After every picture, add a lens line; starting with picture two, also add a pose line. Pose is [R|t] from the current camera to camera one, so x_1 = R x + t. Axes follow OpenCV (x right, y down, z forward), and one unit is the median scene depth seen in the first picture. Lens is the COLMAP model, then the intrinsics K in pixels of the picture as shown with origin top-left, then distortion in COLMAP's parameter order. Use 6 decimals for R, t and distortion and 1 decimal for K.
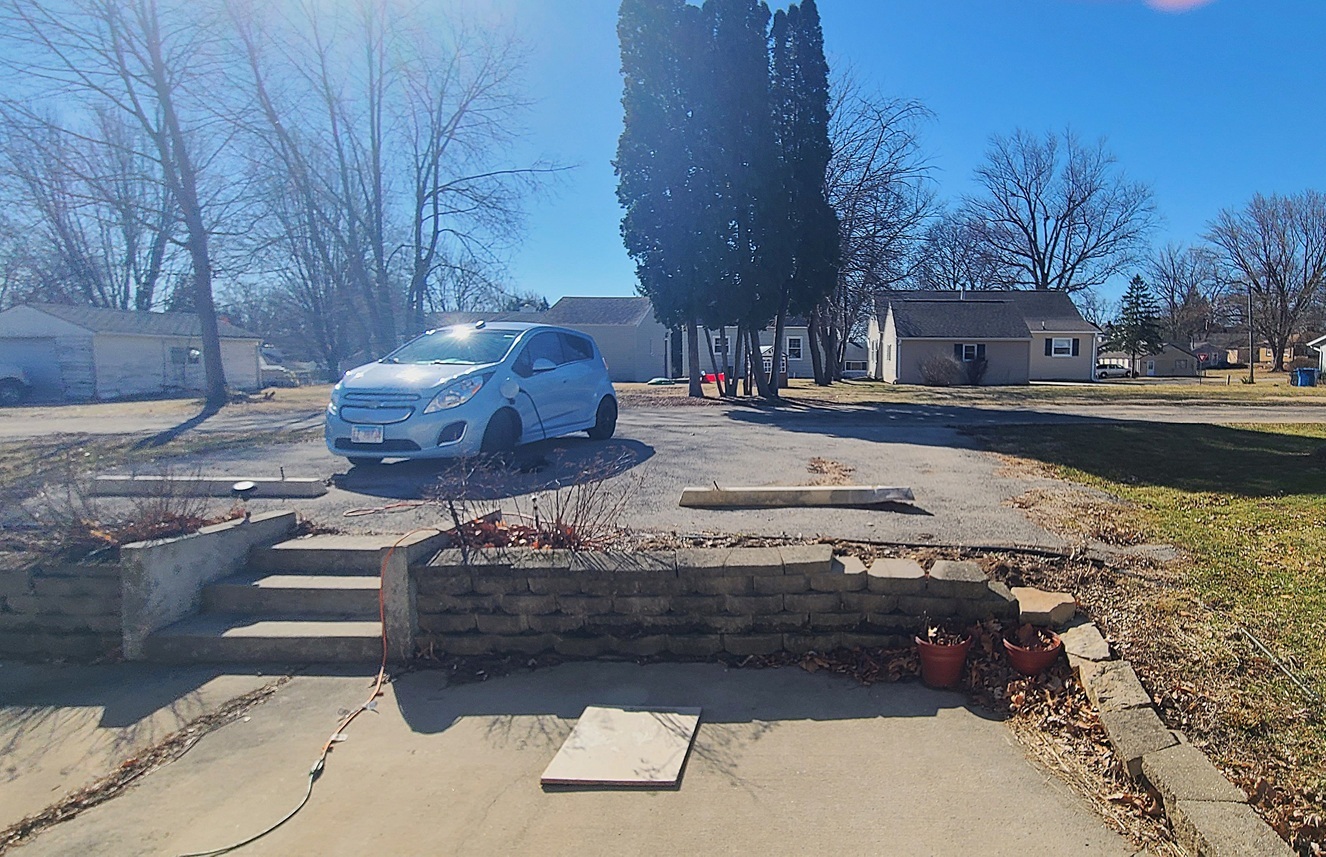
lens RADIAL K [[563.0, 0, 658.8], [0, 563.0, 406.2], [0, 0, 1]] dist [-0.001499, 0.000082]
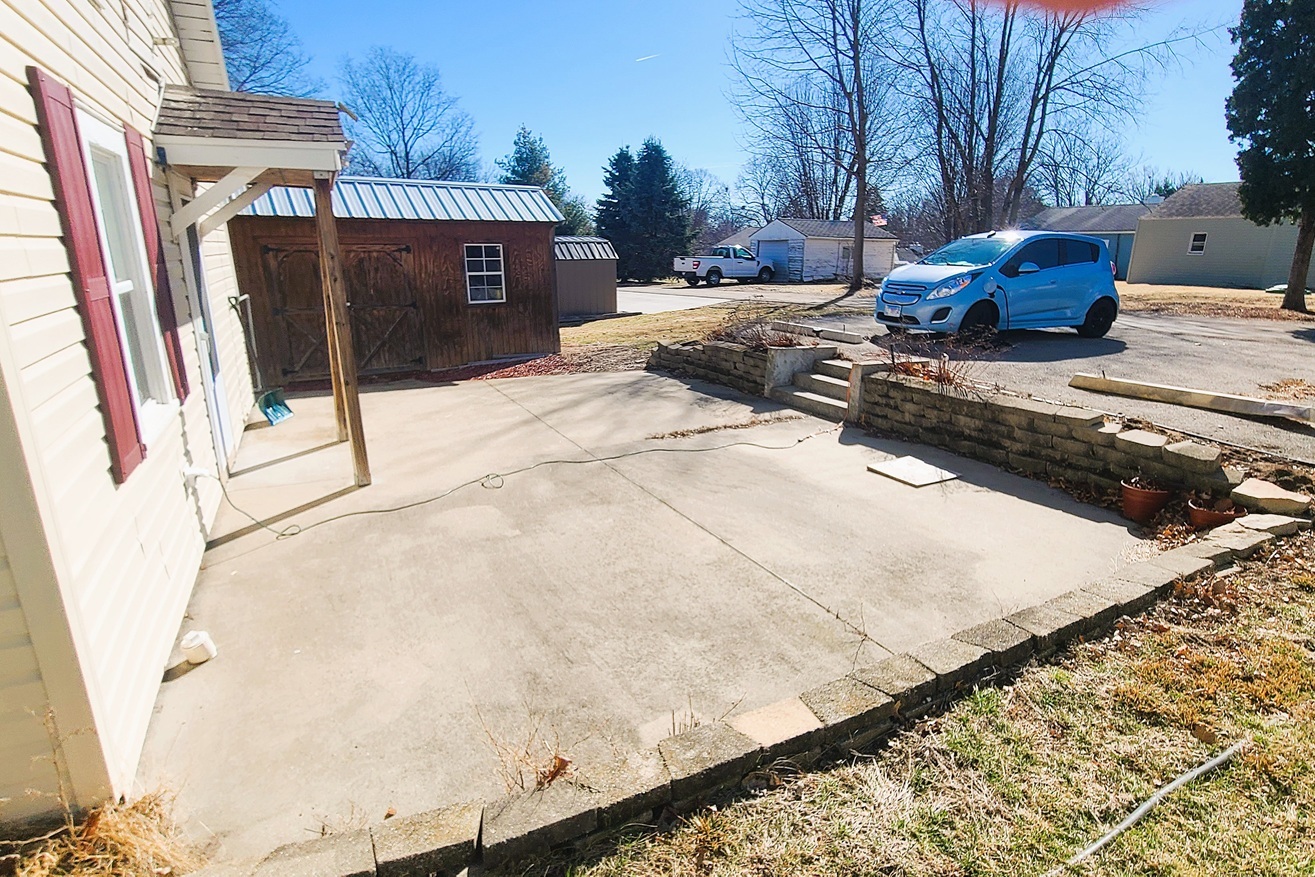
lens RADIAL K [[666.5, 0, 656.4], [0, 666.5, 436.3], [0, 0, 1]] dist [-0.016064, -0.001371]
pose [[0.494482, 0.233740, -0.837170, 1.107347], [-0.065487, 0.970444, 0.232270, 0.002862], [0.866717, -0.060029, 0.495174, -0.714952]]
